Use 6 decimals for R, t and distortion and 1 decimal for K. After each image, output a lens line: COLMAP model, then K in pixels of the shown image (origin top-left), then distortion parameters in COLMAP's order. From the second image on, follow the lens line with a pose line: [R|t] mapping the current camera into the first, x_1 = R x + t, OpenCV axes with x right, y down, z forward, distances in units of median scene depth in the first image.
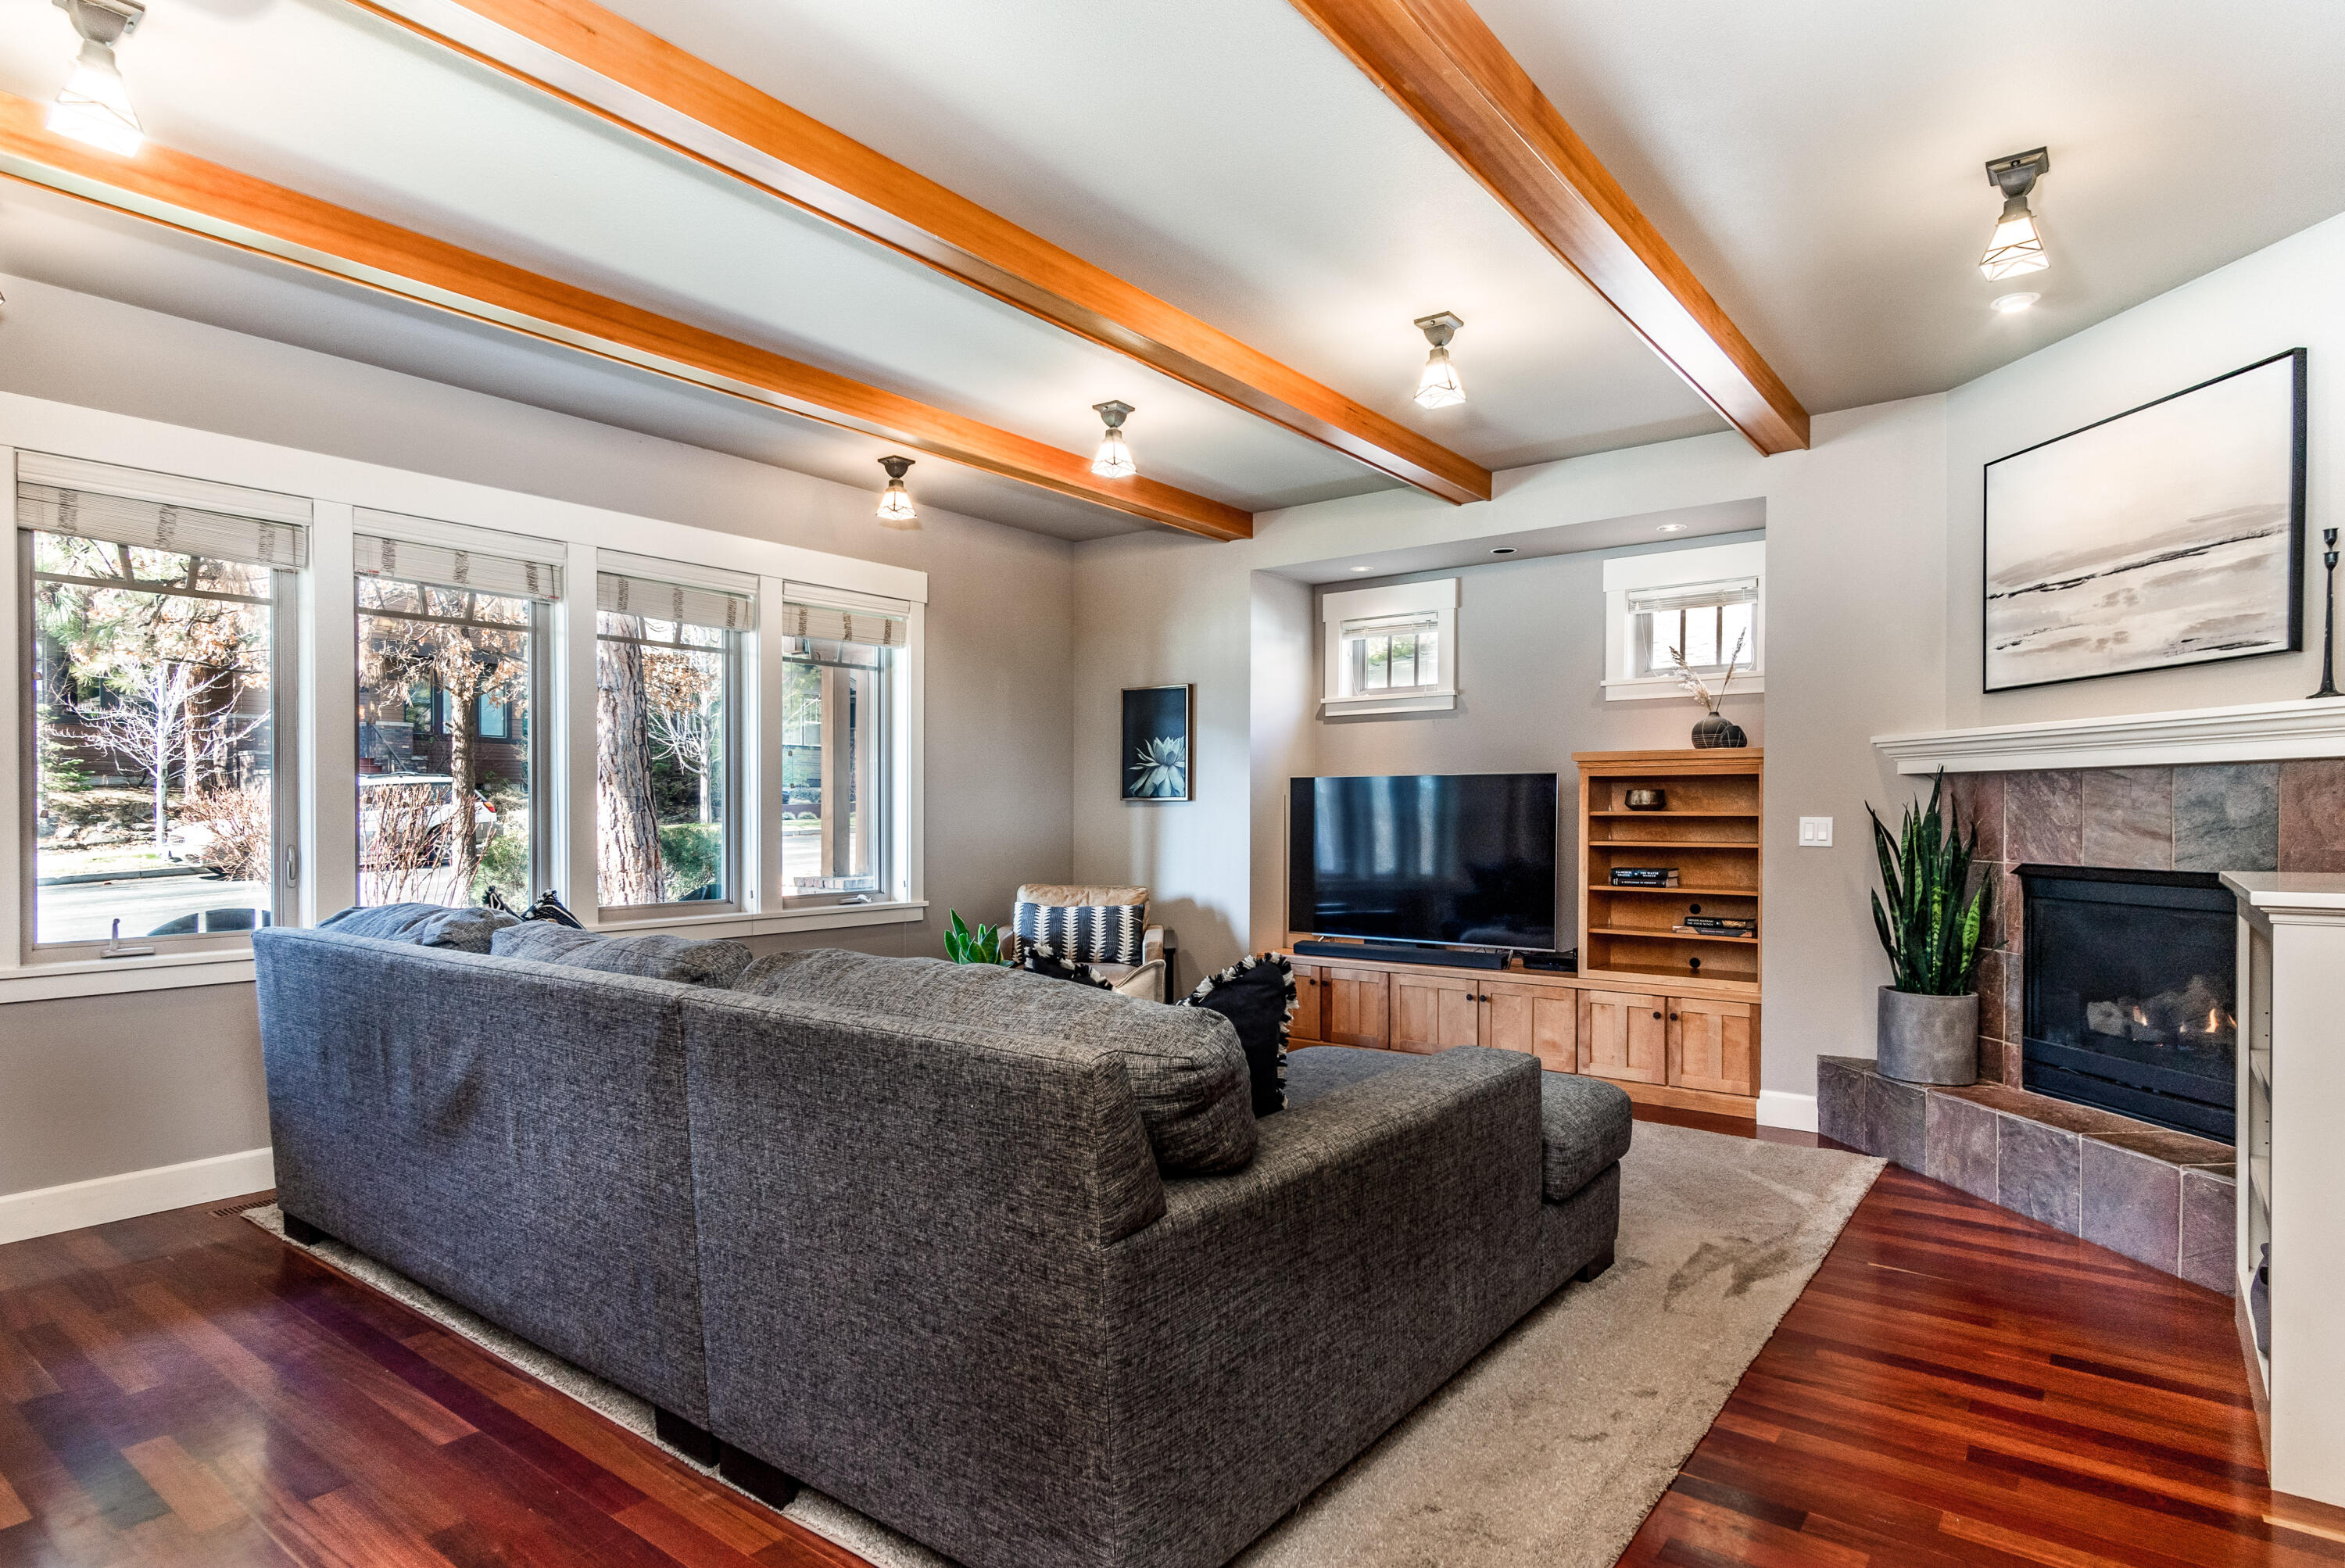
lens RADIAL K [[1250.1, 0, 1175.7], [0, 1250.1, 799.4], [0, 0, 1]] dist [0.004444, 0.001369]
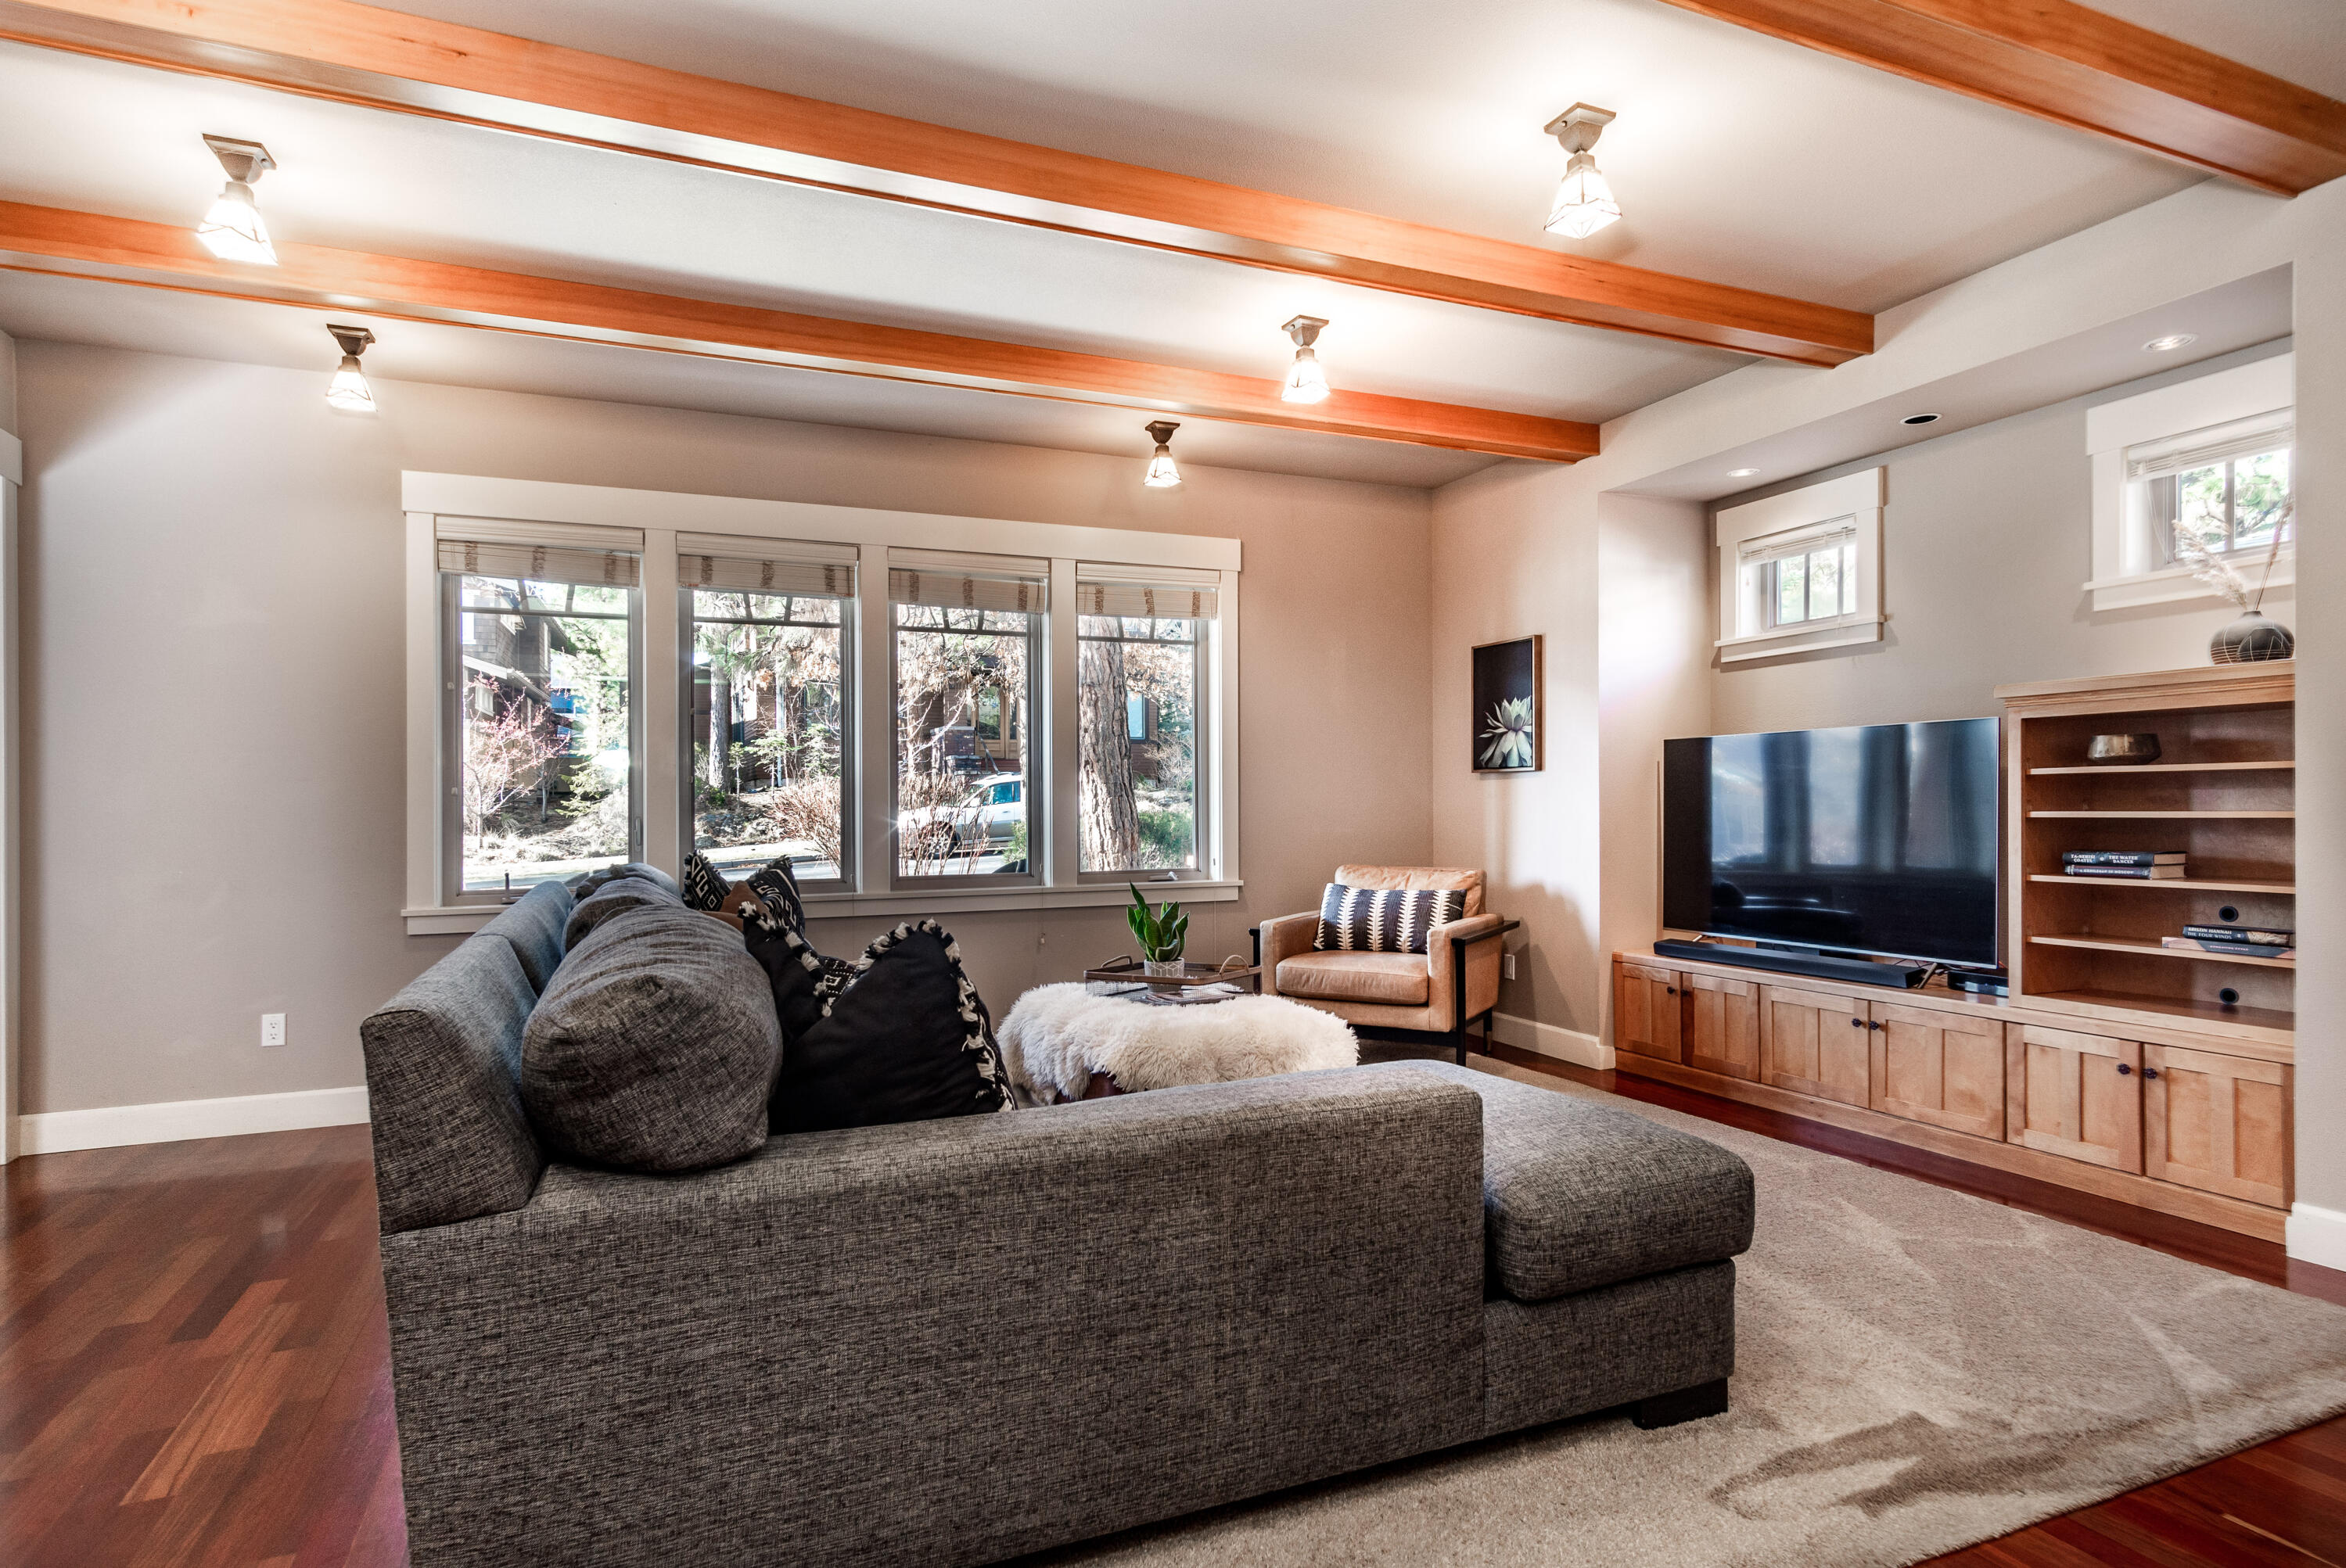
lens RADIAL K [[1250.5, 0, 1167.2], [0, 1250.5, 784.9], [0, 0, 1]] dist [0.004444, 0.001369]
pose [[0.870307, -0.016514, -0.492233, 0.245289], [0.013928, 0.999863, -0.008918, 0.017280], [0.492313, 0.000906, 0.870418, 0.145802]]
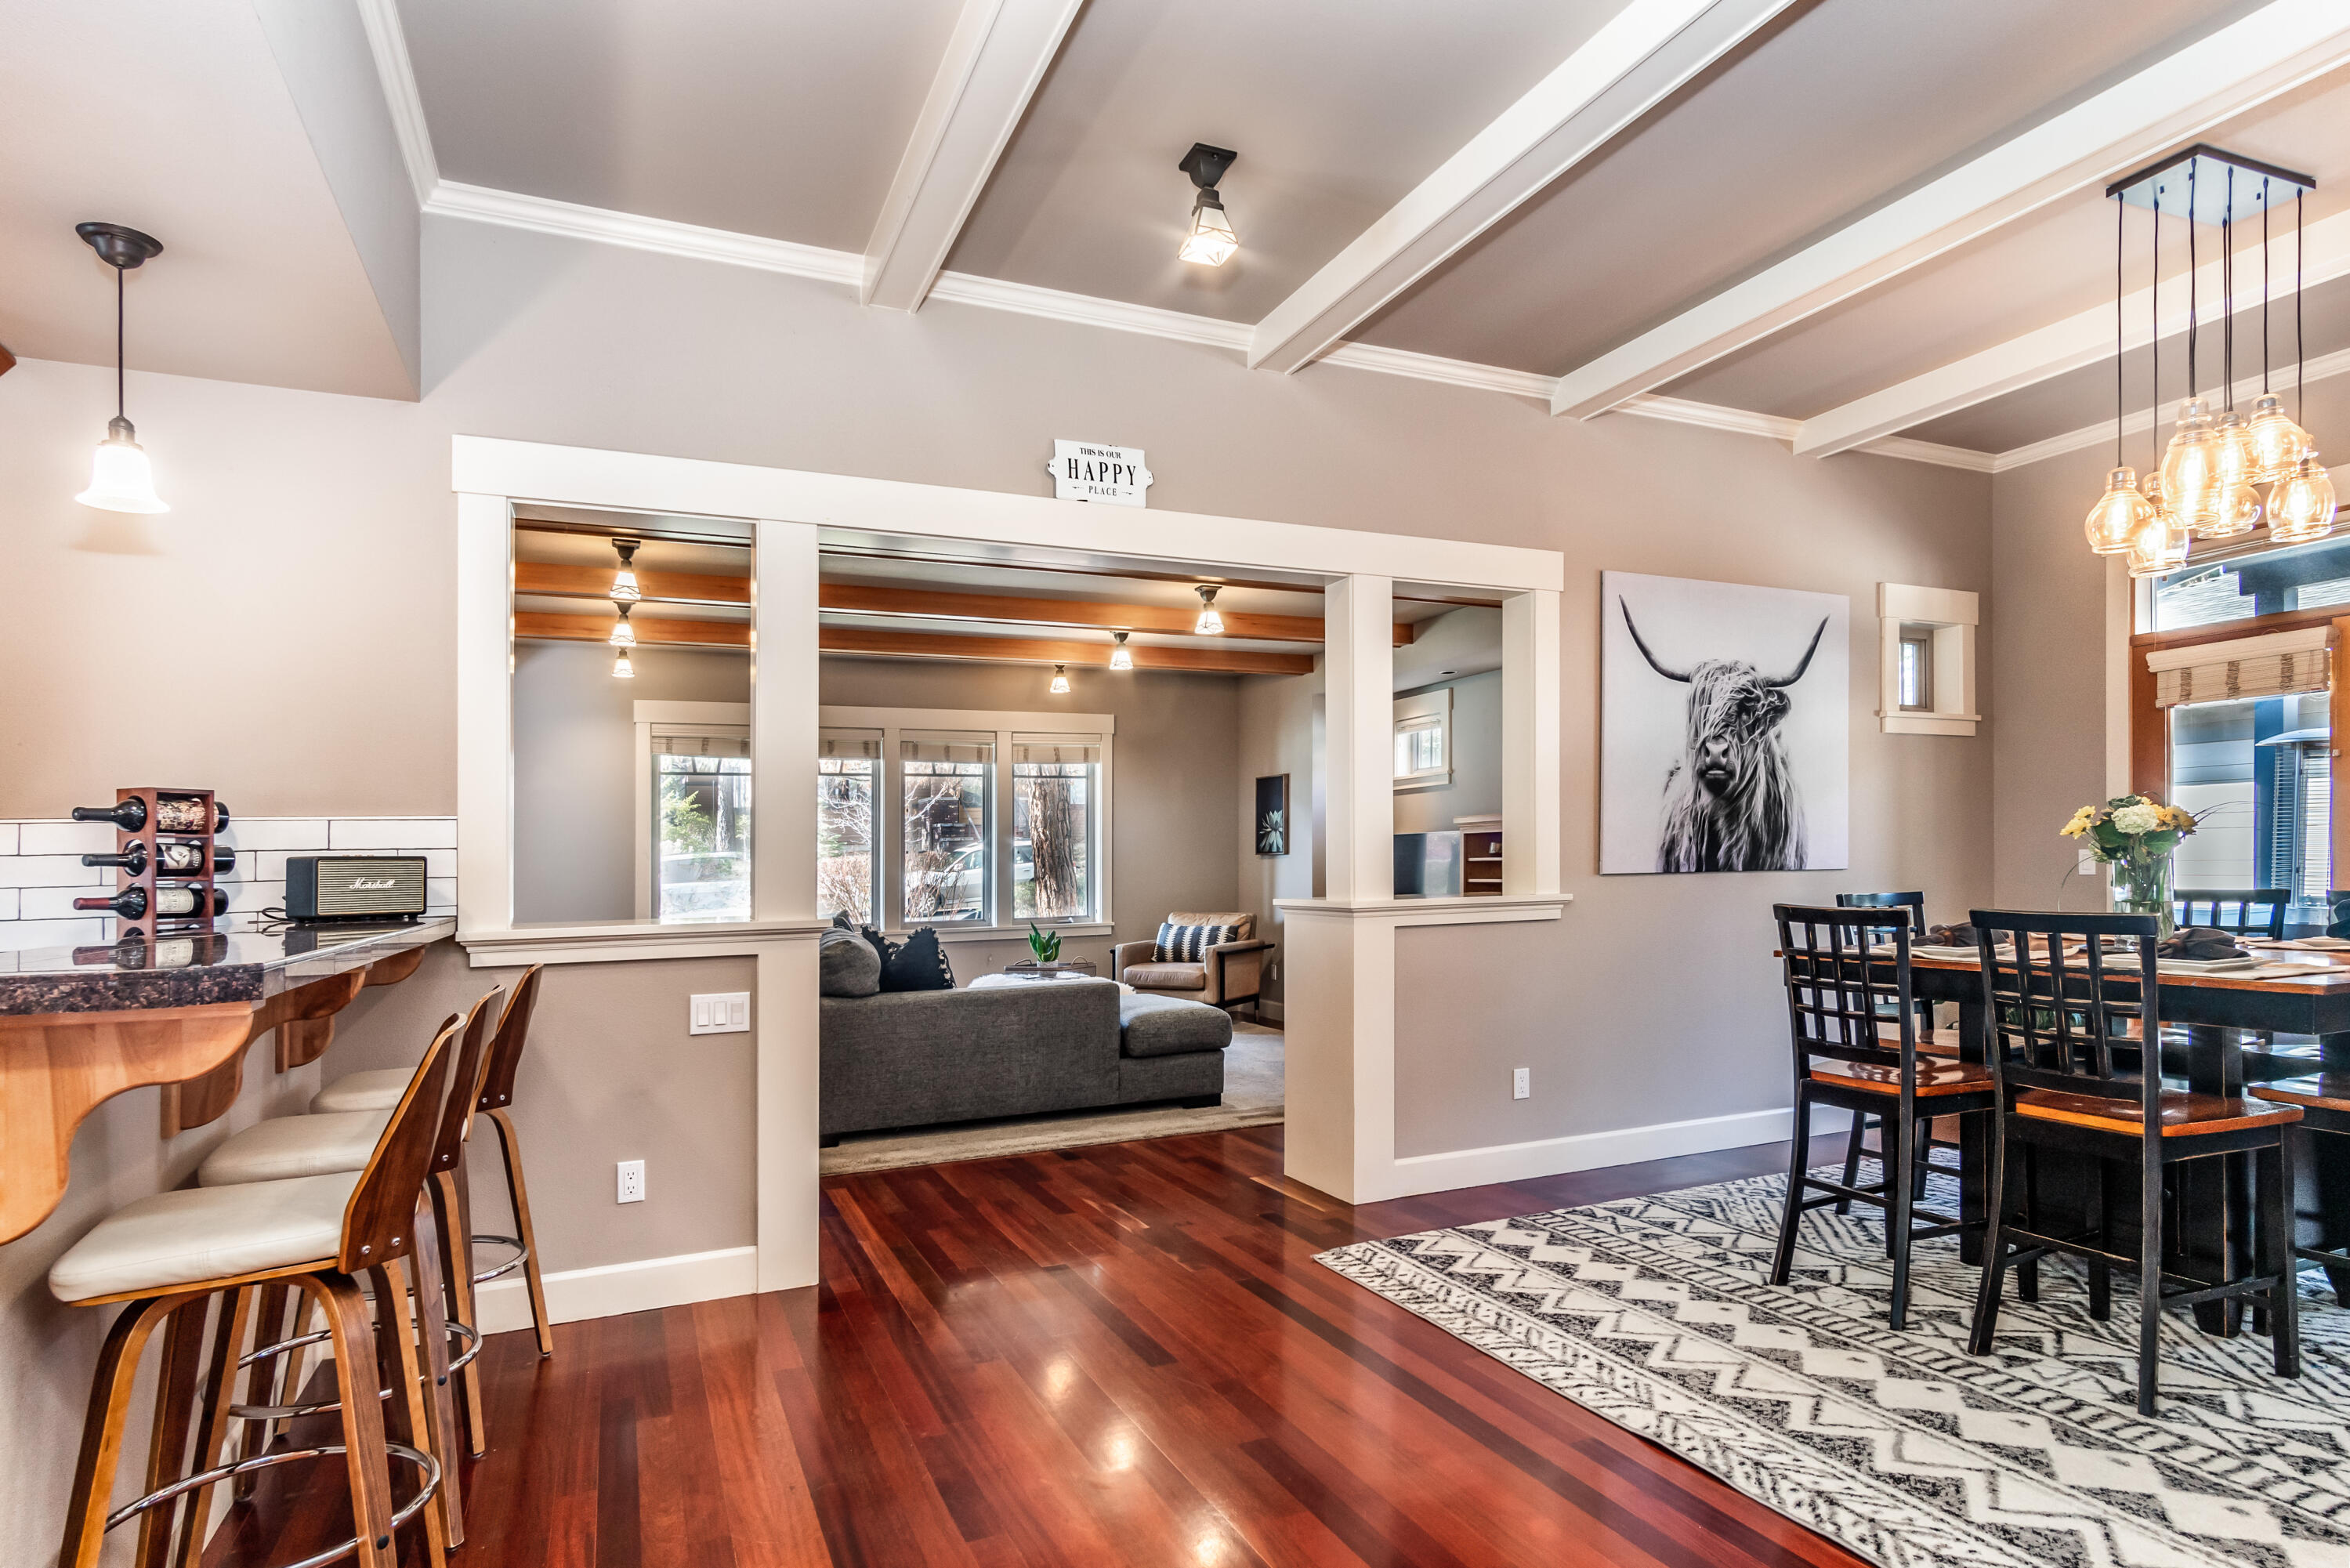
lens RADIAL K [[1252.8, 0, 1163.2], [0, 1252.8, 823.9], [0, 0, 1]] dist [0.004444, 0.001369]
pose [[0.871269, -0.033546, -0.489658, 0.692141], [0.025371, 0.999406, -0.023324, -0.004967], [0.490150, 0.007899, 0.871602, -0.387696]]
